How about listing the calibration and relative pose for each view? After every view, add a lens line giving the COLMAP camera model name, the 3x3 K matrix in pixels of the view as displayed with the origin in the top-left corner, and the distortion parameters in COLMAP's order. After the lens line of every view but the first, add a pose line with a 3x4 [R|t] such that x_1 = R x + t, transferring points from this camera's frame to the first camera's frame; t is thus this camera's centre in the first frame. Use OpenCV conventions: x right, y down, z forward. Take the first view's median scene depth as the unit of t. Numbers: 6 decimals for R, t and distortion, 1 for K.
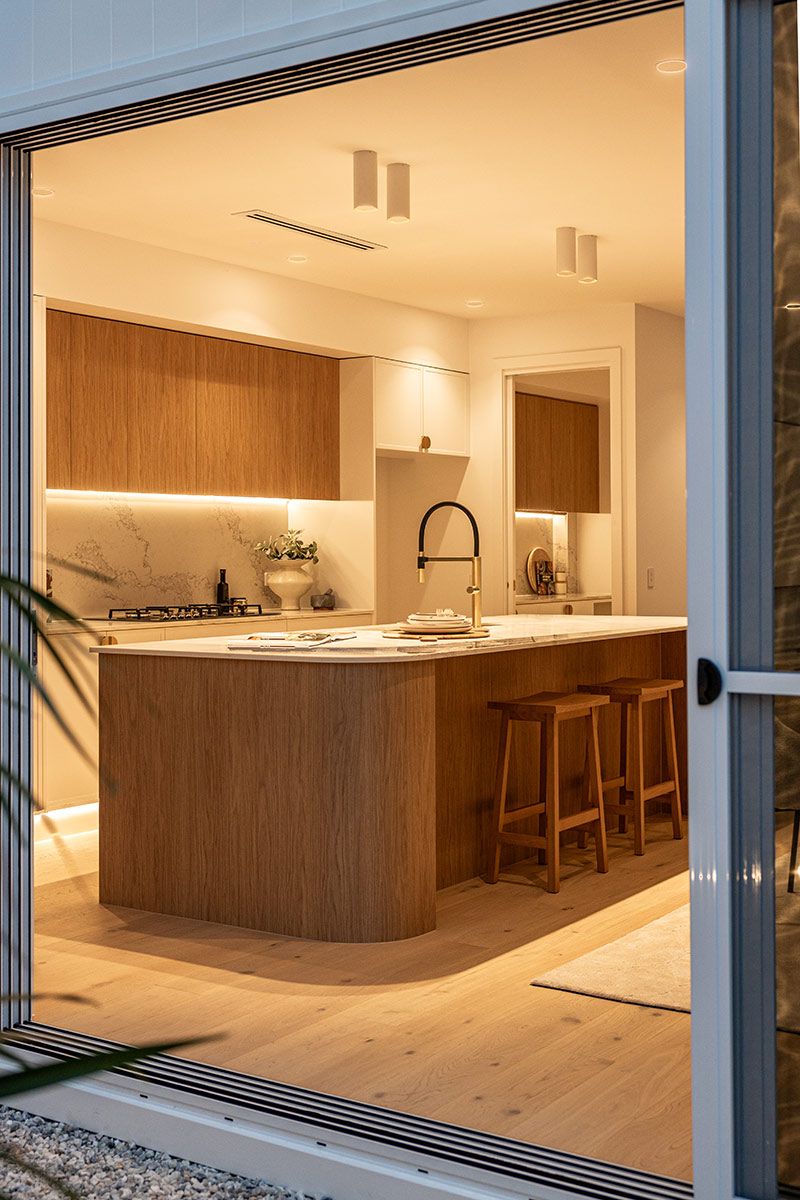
lens RADIAL K [[1425.3, 0, 399.5], [0, 1425.3, 528.5], [0, 0, 1]] dist [0.007965, 0.003082]
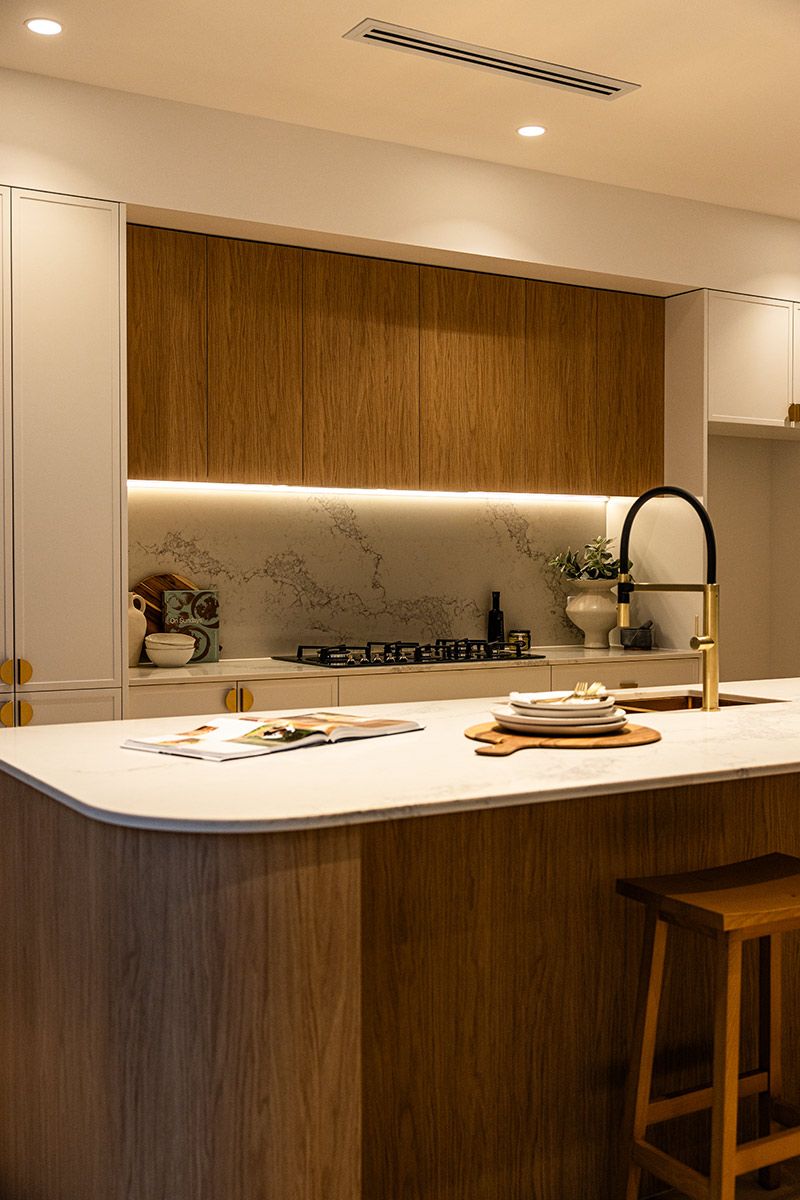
lens RADIAL K [[1353.6, 0, 463.2], [0, 1353.6, 595.9], [0, 0, 1]] dist [-0.019933, -0.003816]
pose [[0.931943, 0.013072, -0.362368, 0.124927], [0.001781, 0.999173, 0.040625, 0.002229], [0.362599, -0.038506, 0.931149, 0.373263]]
